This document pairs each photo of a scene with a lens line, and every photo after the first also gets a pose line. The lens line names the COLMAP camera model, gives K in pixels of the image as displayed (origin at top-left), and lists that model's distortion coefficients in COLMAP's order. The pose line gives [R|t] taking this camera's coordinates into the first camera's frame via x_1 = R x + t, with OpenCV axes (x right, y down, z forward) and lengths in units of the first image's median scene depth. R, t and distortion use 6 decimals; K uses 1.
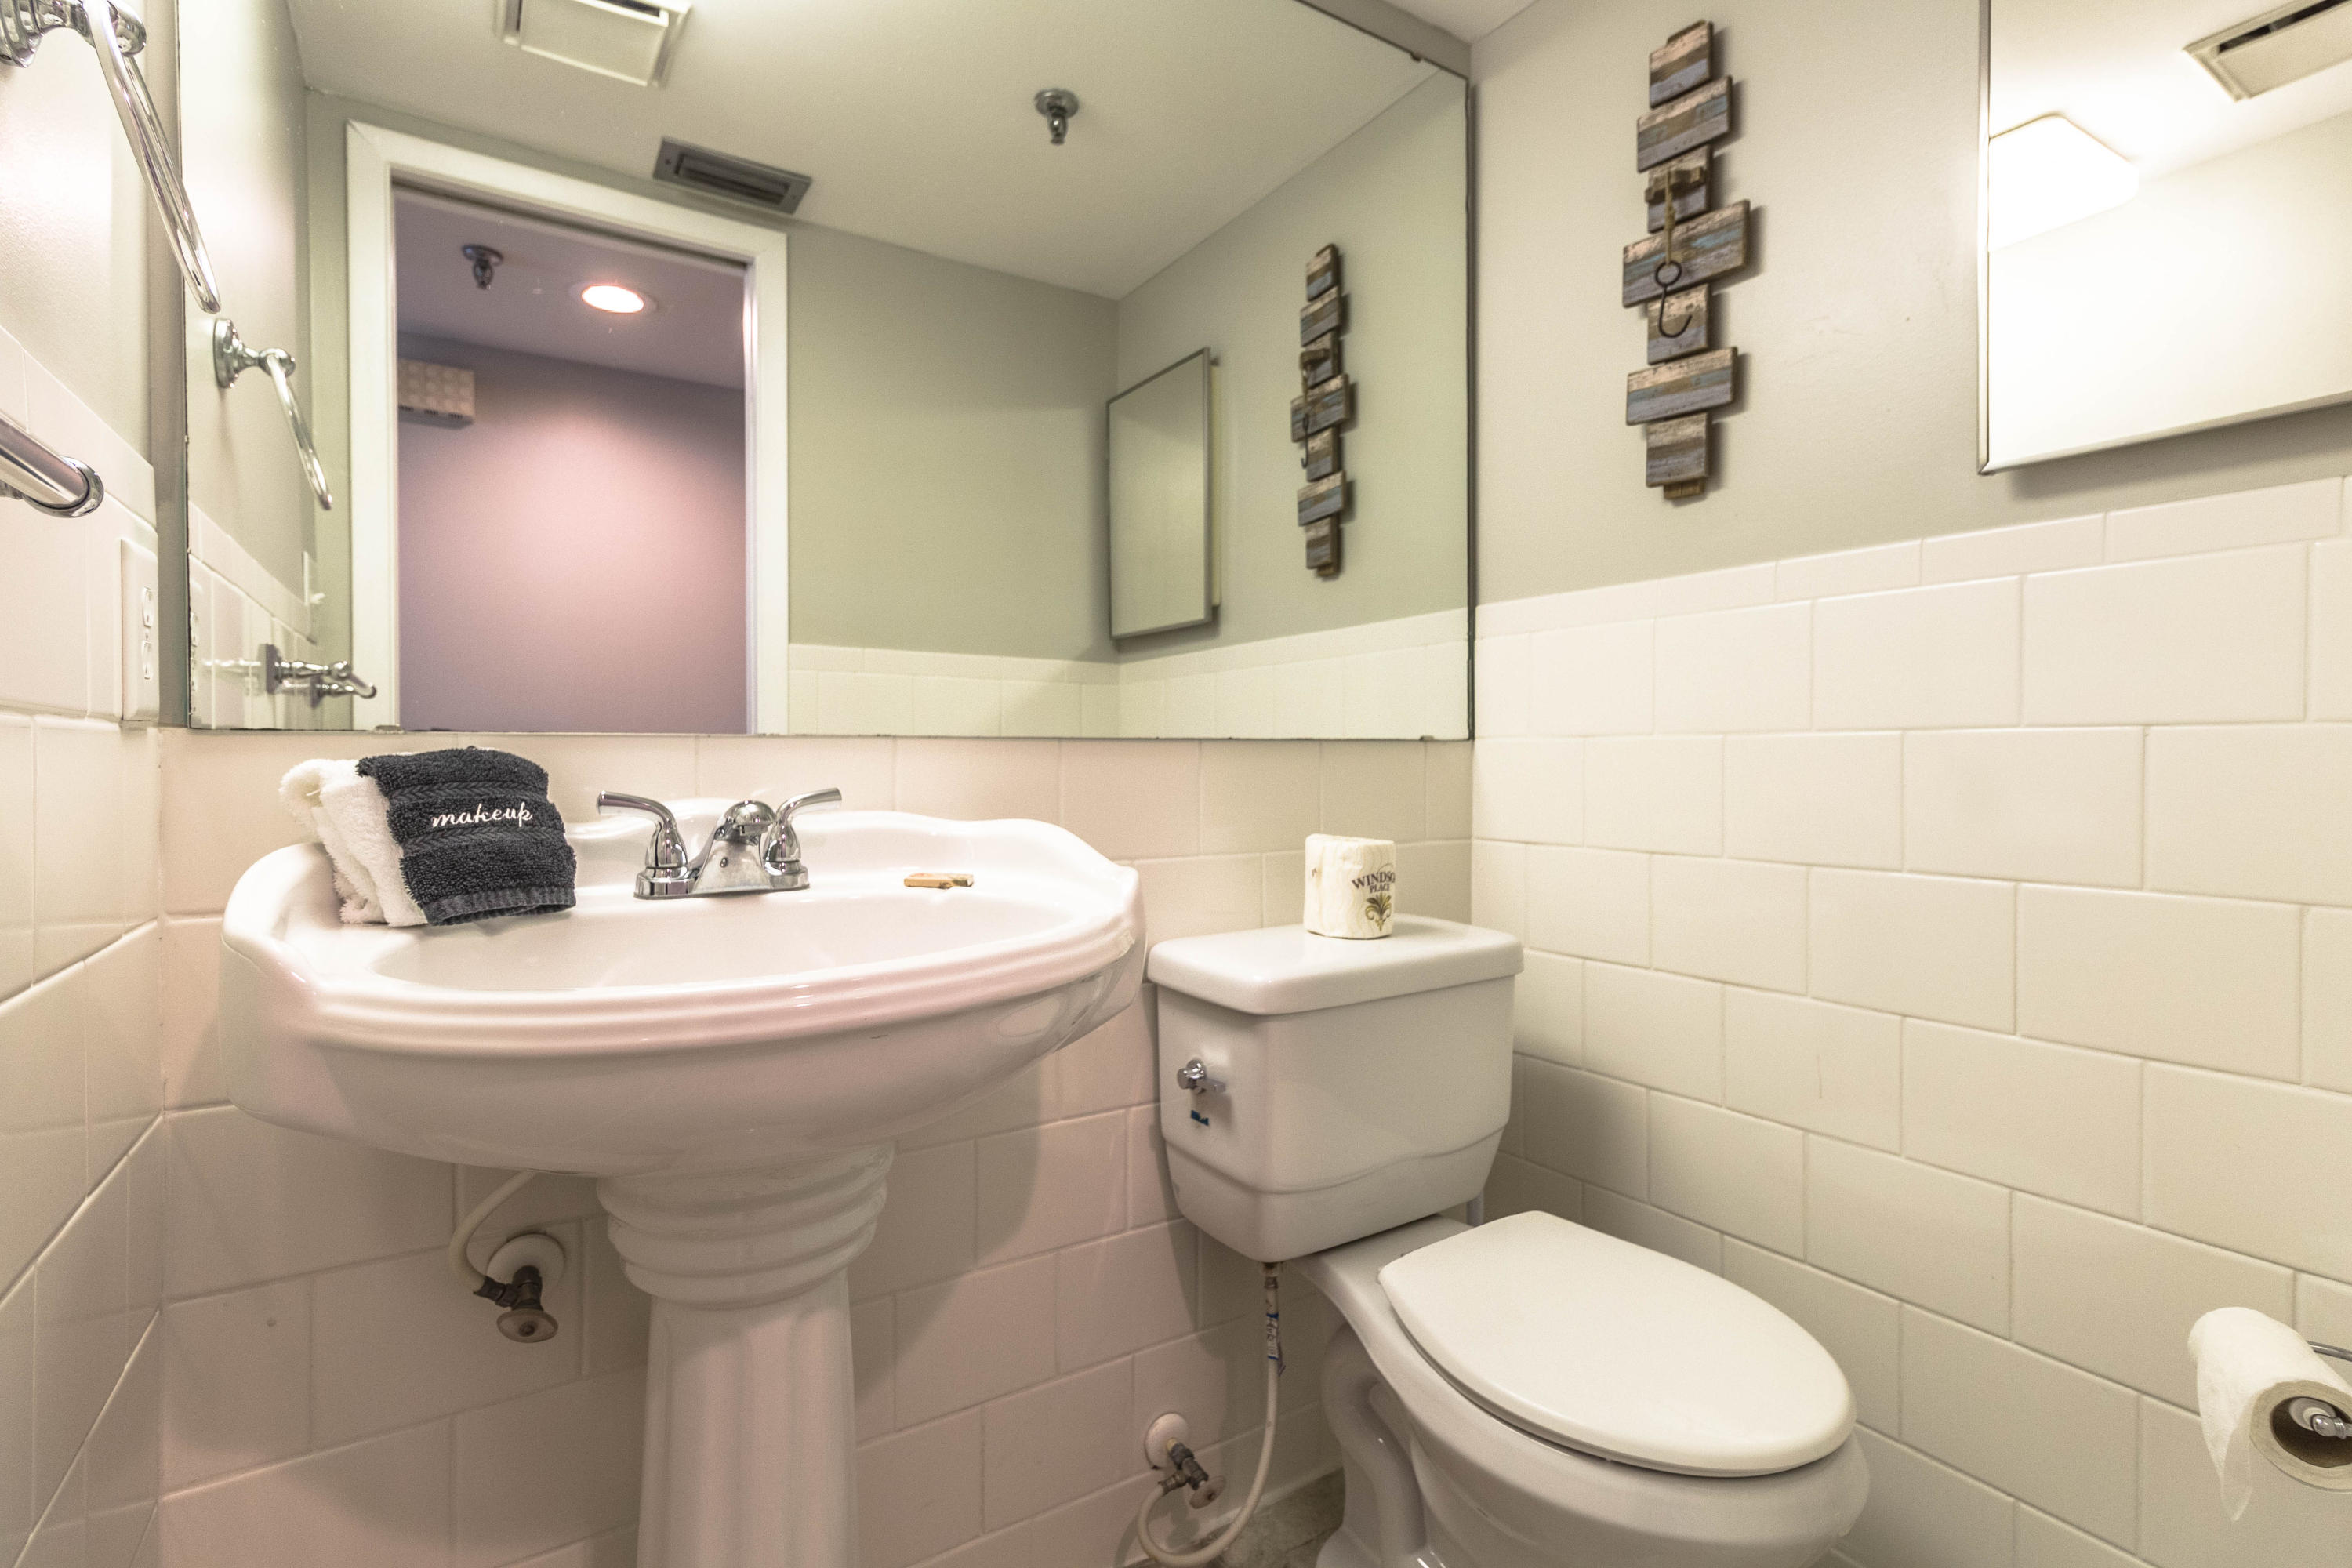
lens RADIAL K [[1094.2, 0, 1188.3], [0, 1094.2, 778.6], [0, 0, 1]] dist [0.004993, 0.000877]
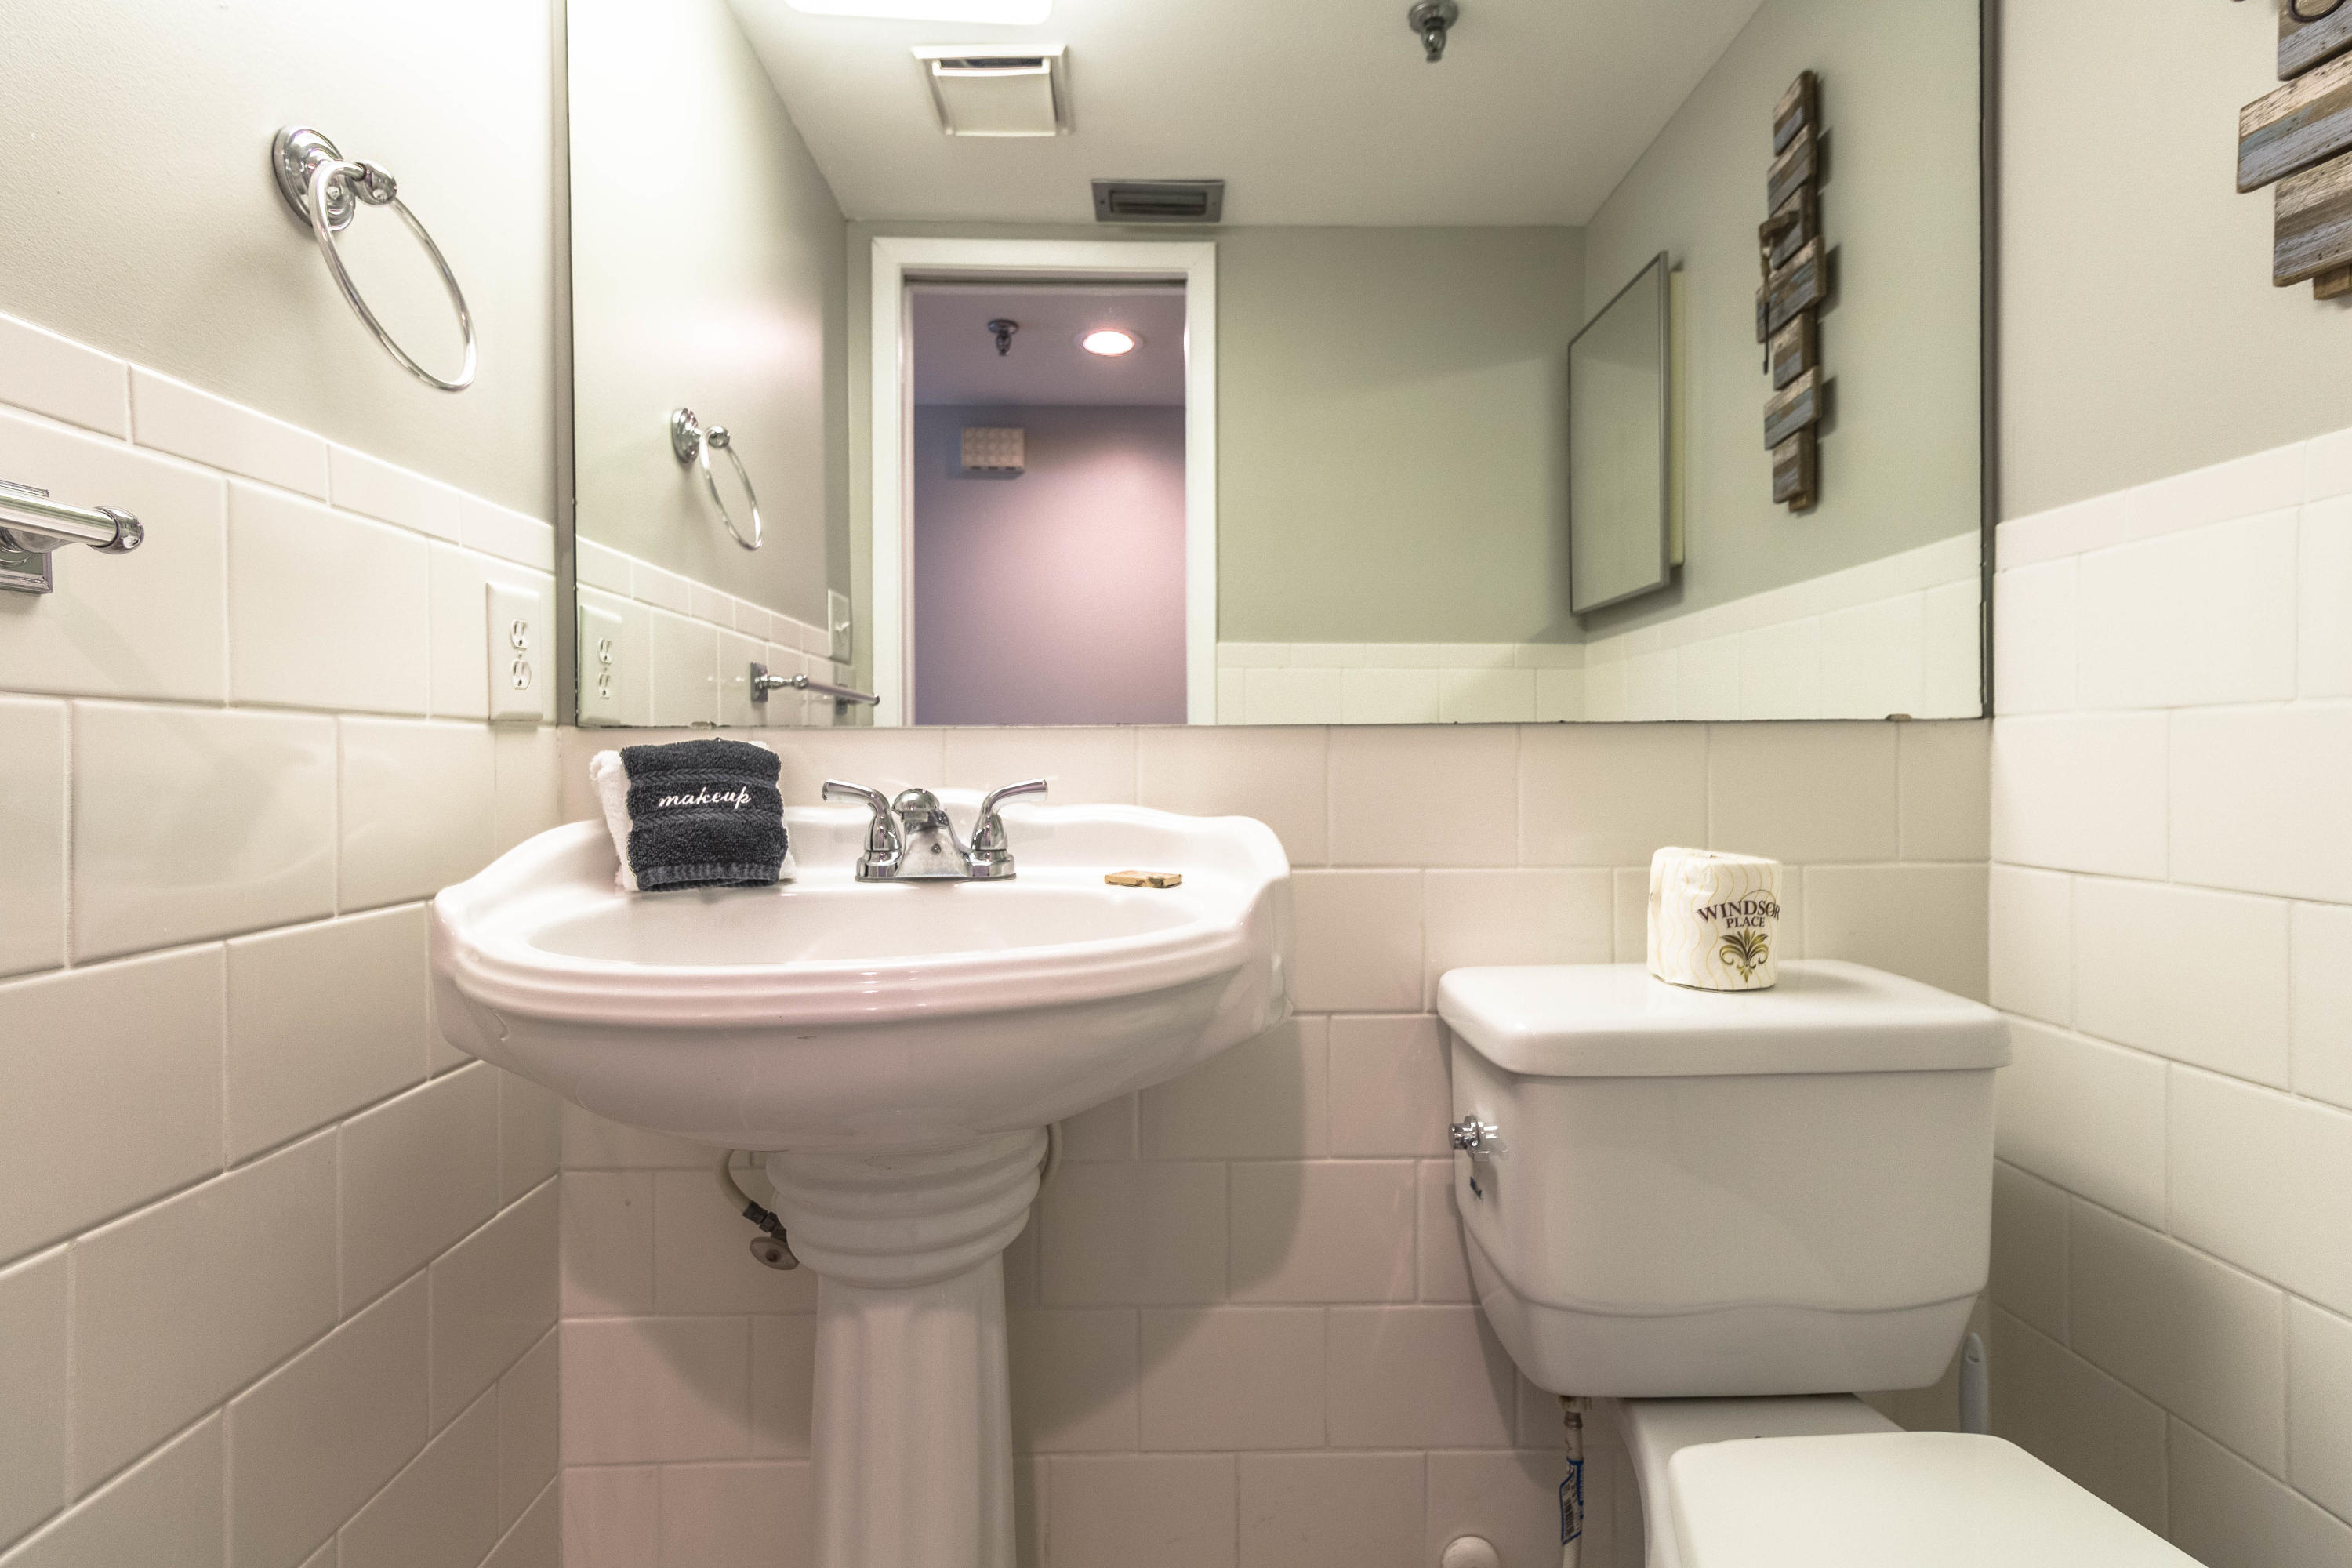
lens RADIAL K [[1094.2, 0, 1174.8], [0, 1094.2, 776.5], [0, 0, 1]] dist [0.004993, 0.000877]
pose [[0.851115, 0.005133, -0.524954, 0.222346], [-0.006082, 0.999982, -0.000082, 0.004989], [0.524944, 0.003263, 0.851130, 0.171338]]
